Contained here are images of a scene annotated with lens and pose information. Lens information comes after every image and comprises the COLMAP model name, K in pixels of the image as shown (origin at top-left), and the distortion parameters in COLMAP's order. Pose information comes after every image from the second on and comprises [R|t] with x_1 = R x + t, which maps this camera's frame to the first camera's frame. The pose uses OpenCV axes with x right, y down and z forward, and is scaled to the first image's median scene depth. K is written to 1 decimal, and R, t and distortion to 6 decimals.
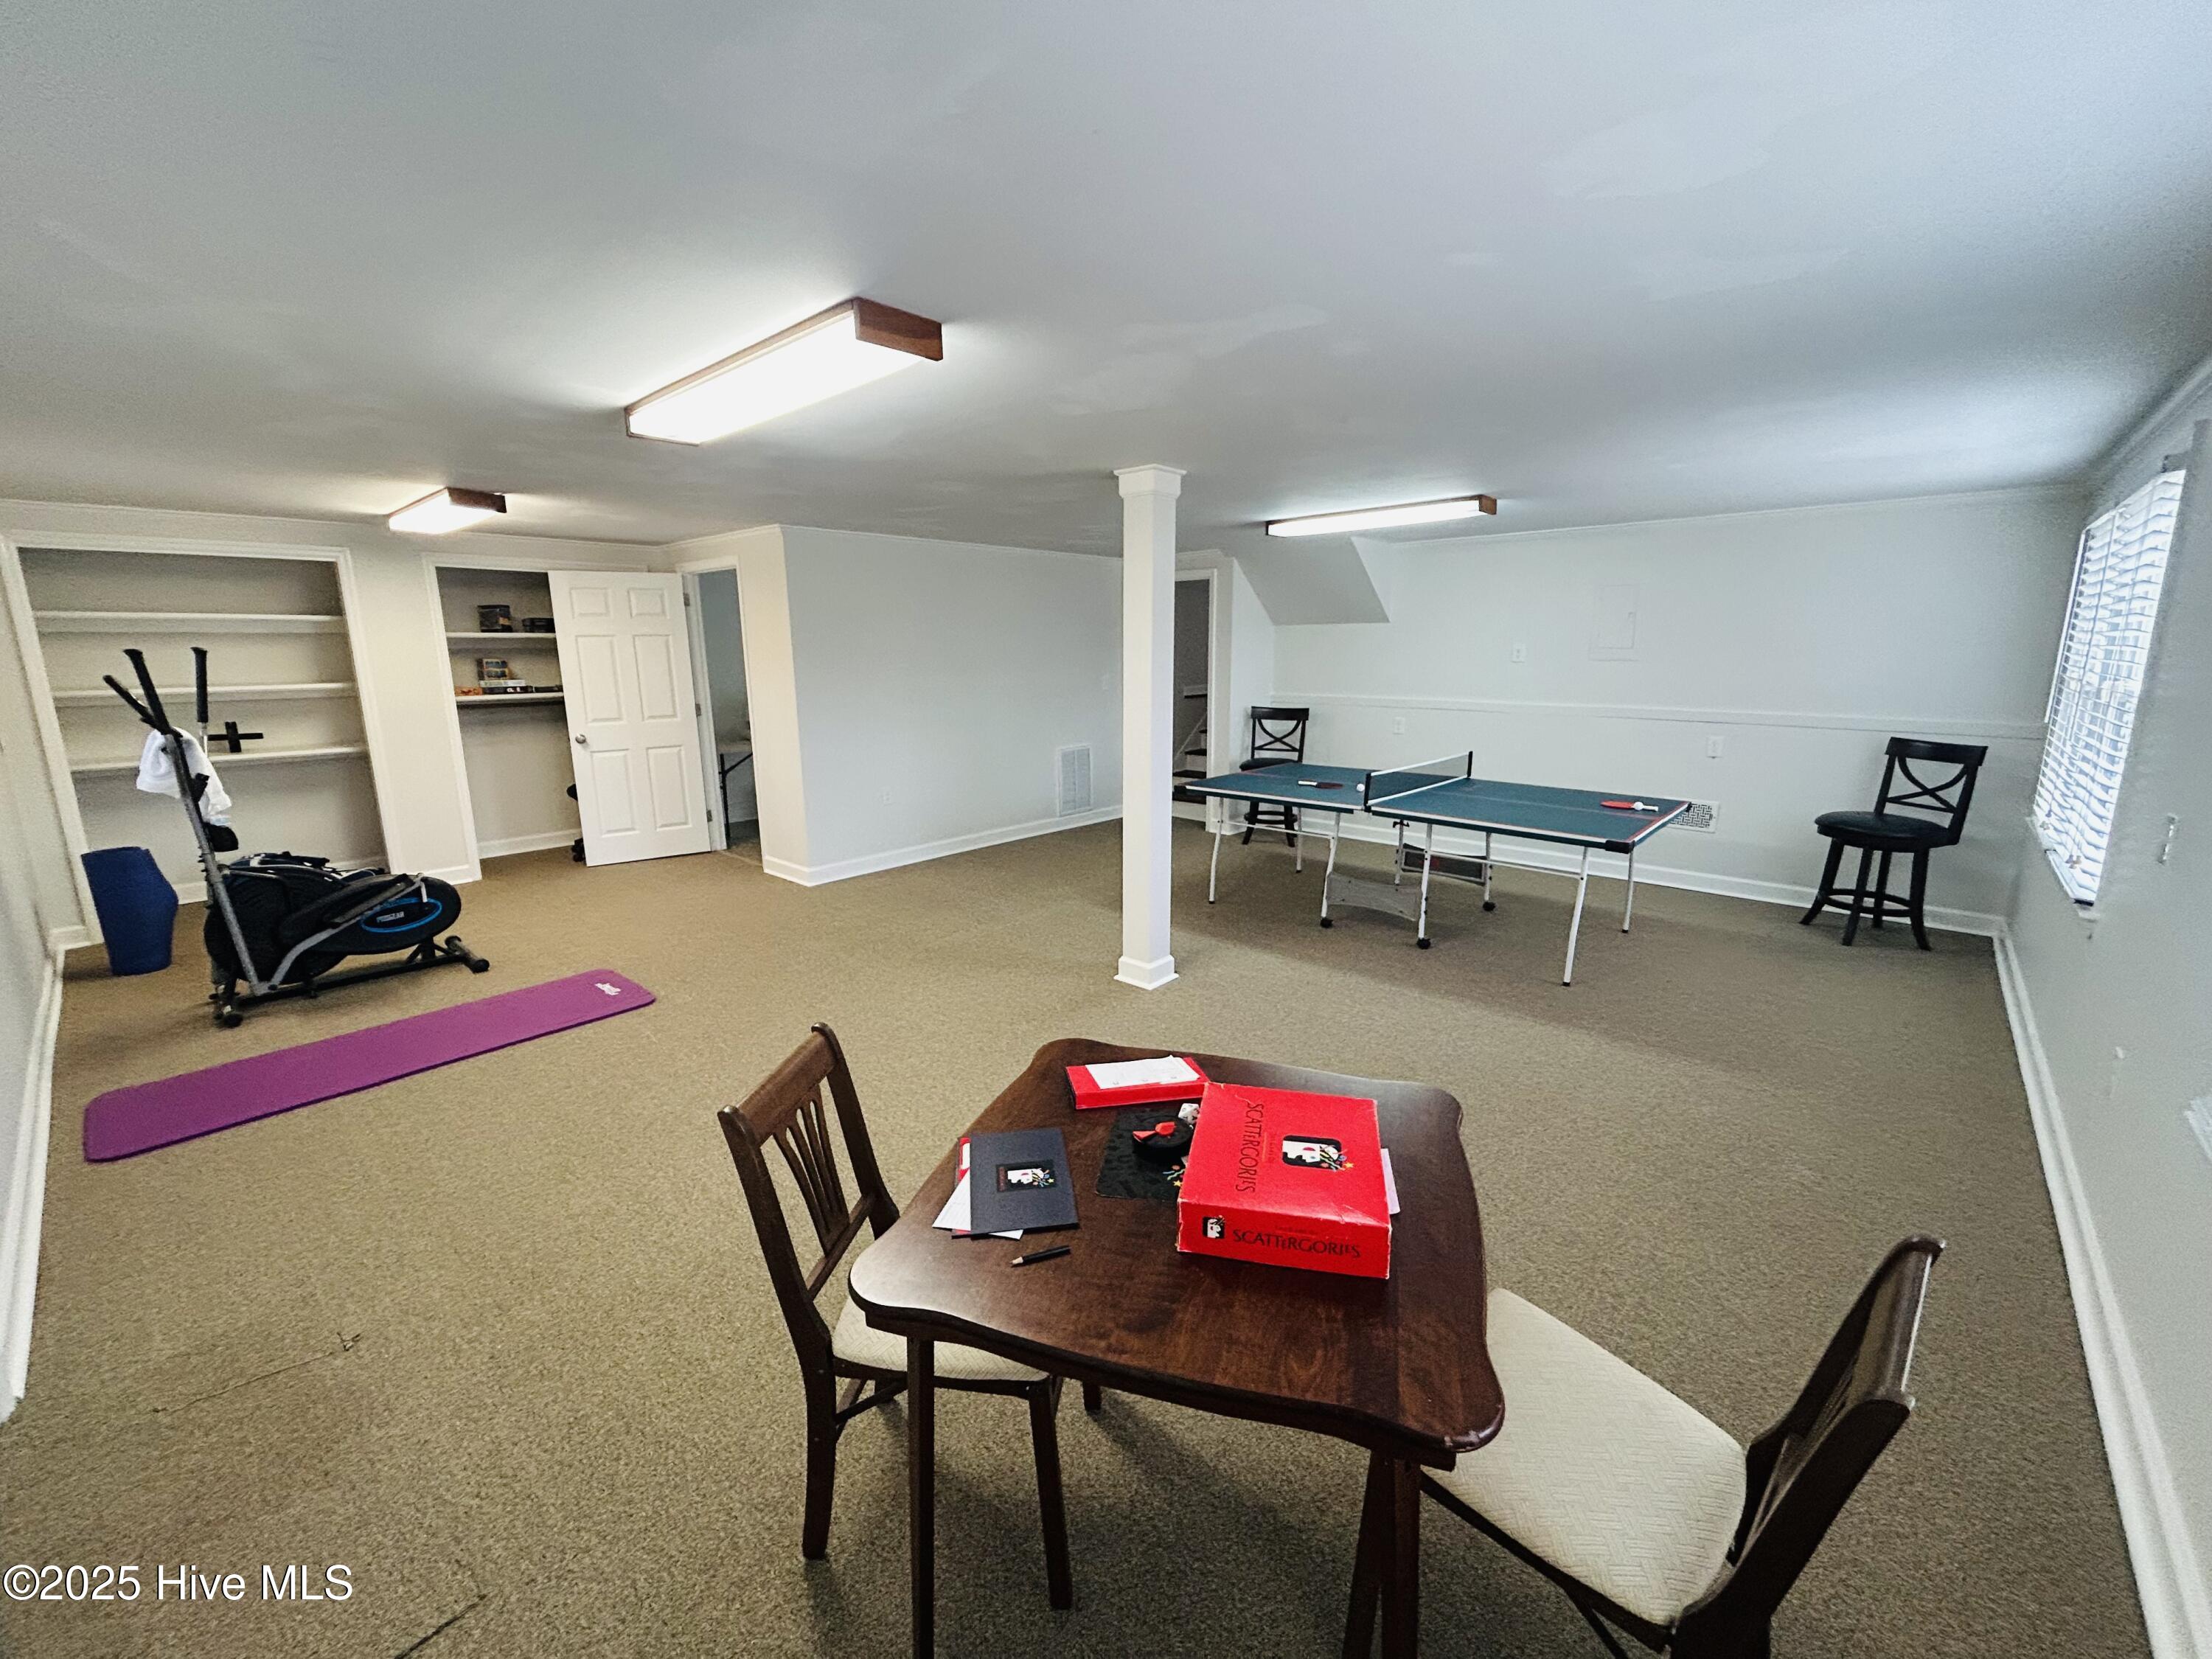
lens RADIAL K [[902.8, 0, 1110.2], [0, 902.8, 830.2], [0, 0, 1]] dist [0.009031, 0.000418]
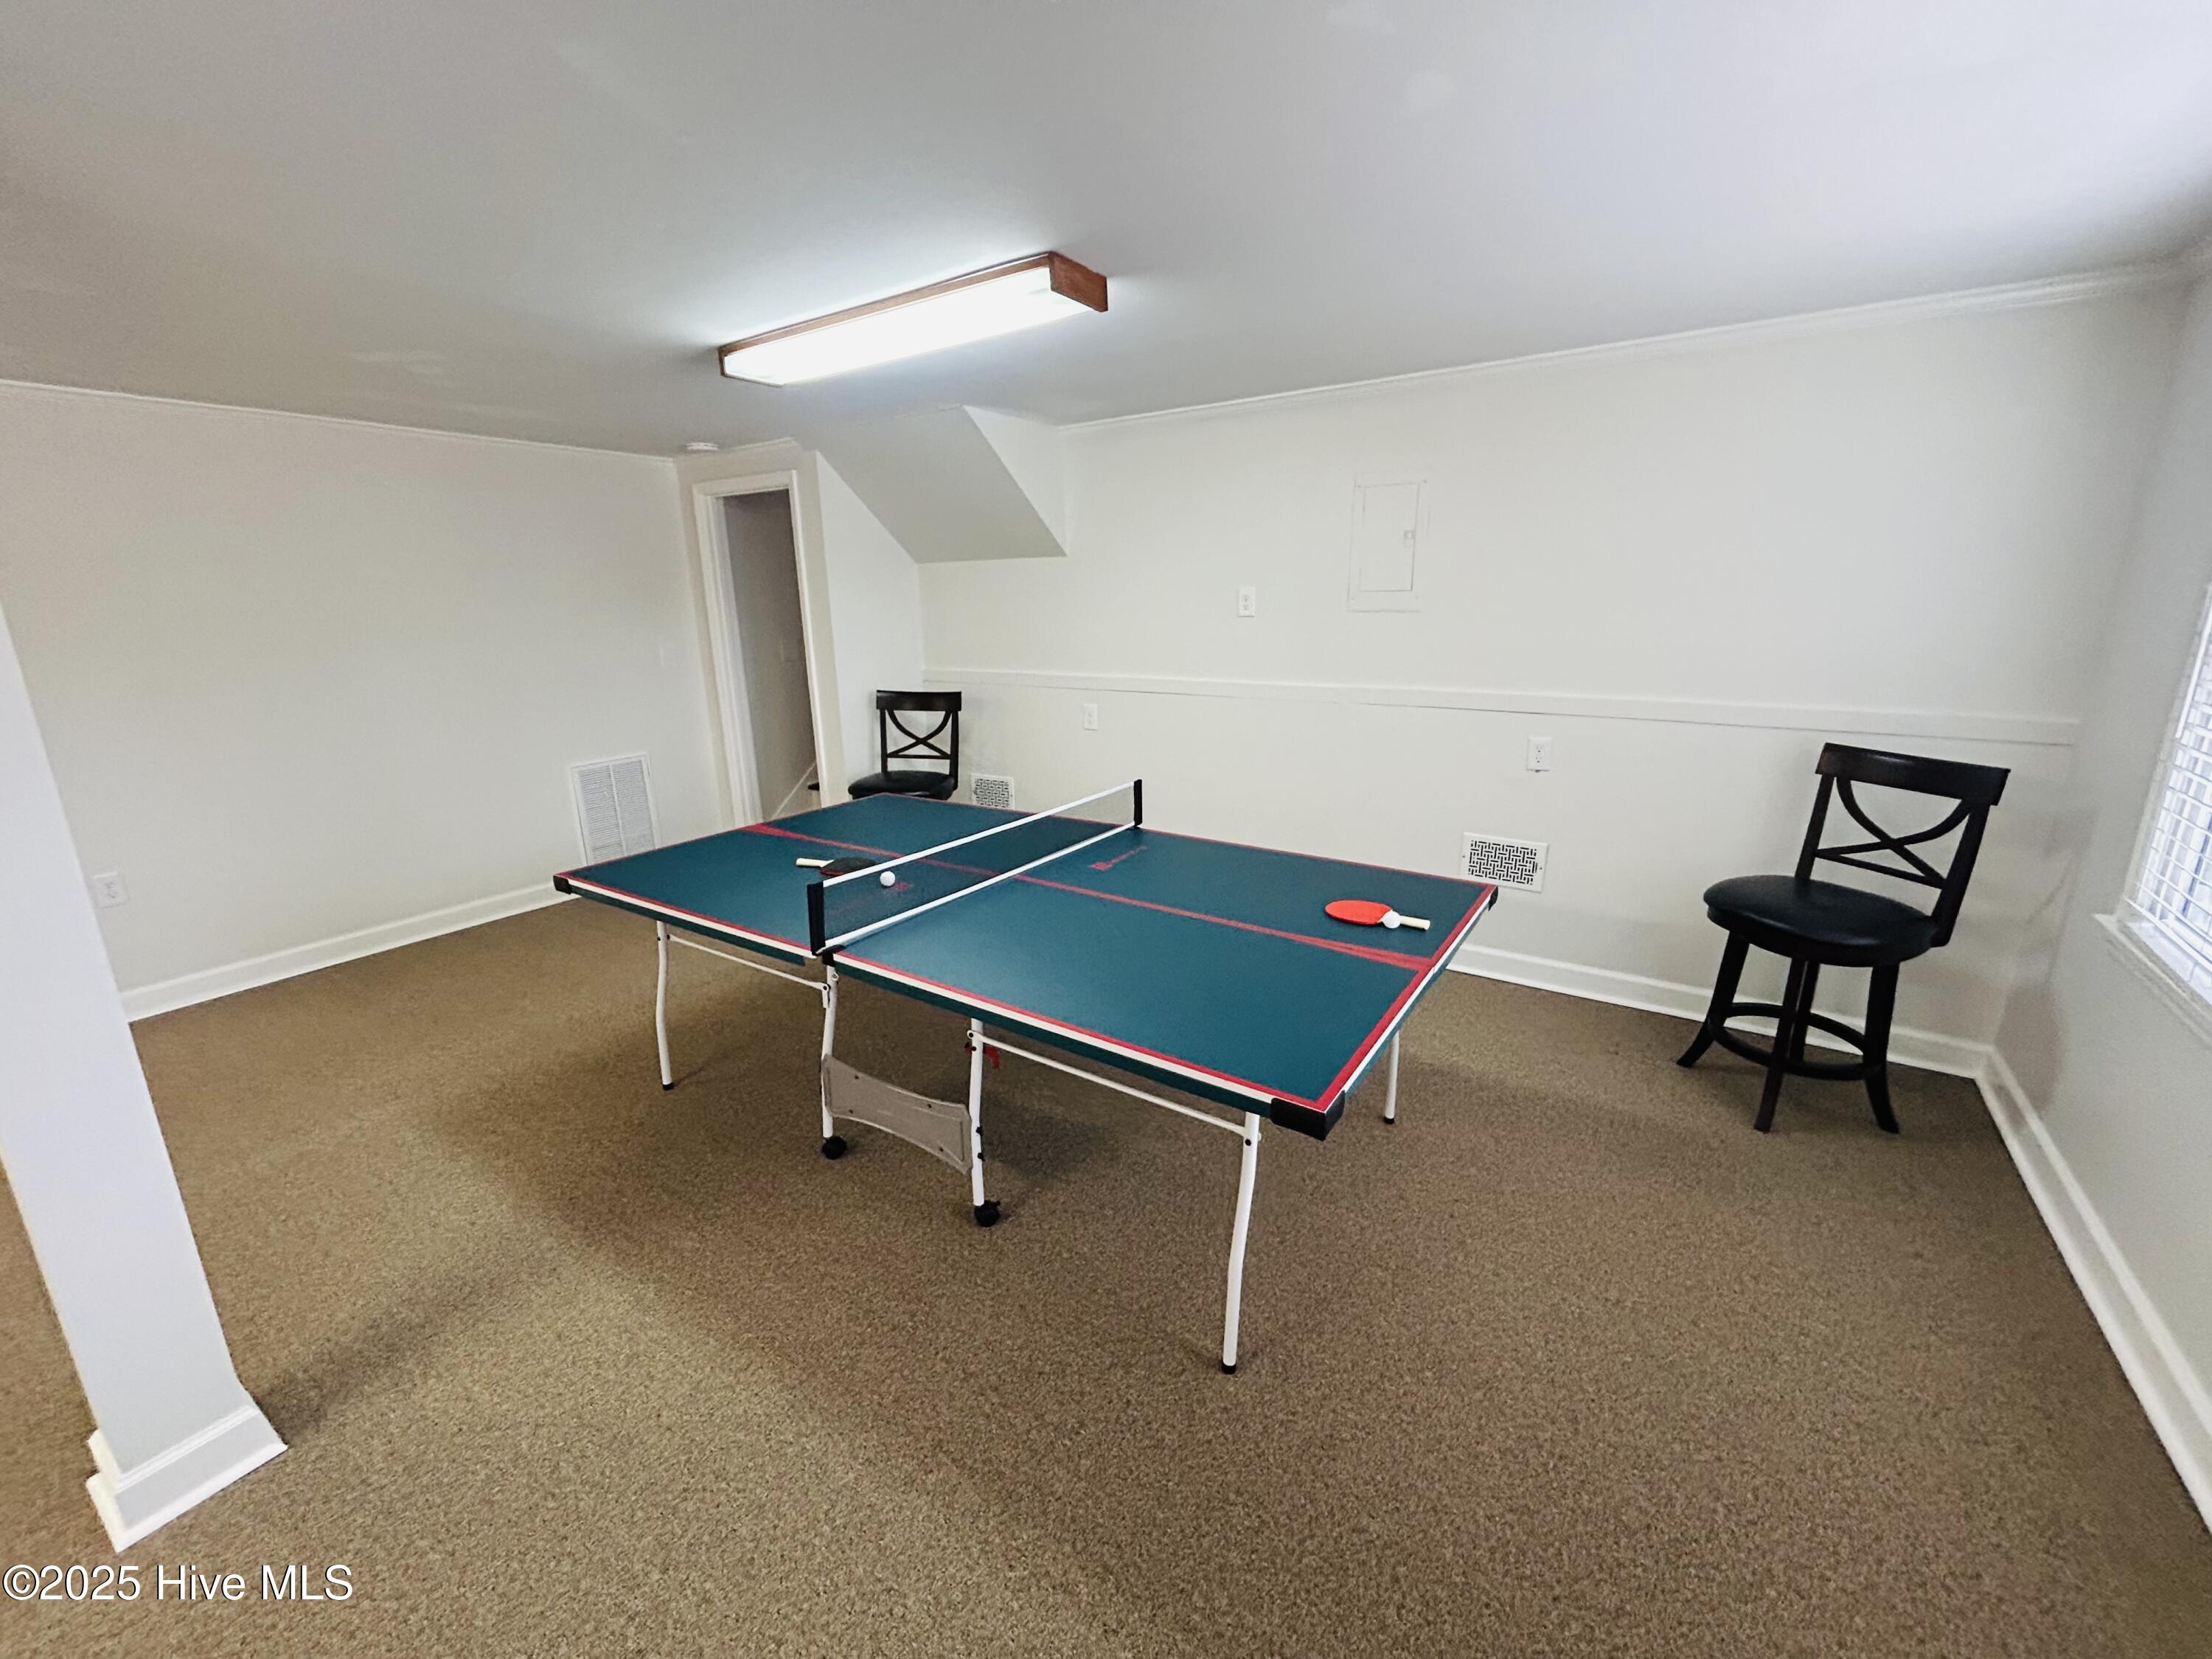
lens RADIAL K [[902.8, 0, 1104.7], [0, 902.8, 838.2], [0, 0, 1]] dist [0.009031, 0.000418]
pose [[0.990250, -0.051596, 0.129391, 0.339143], [0.043348, 0.996892, 0.065775, -0.100123], [-0.132383, -0.059525, 0.989410, 0.496993]]
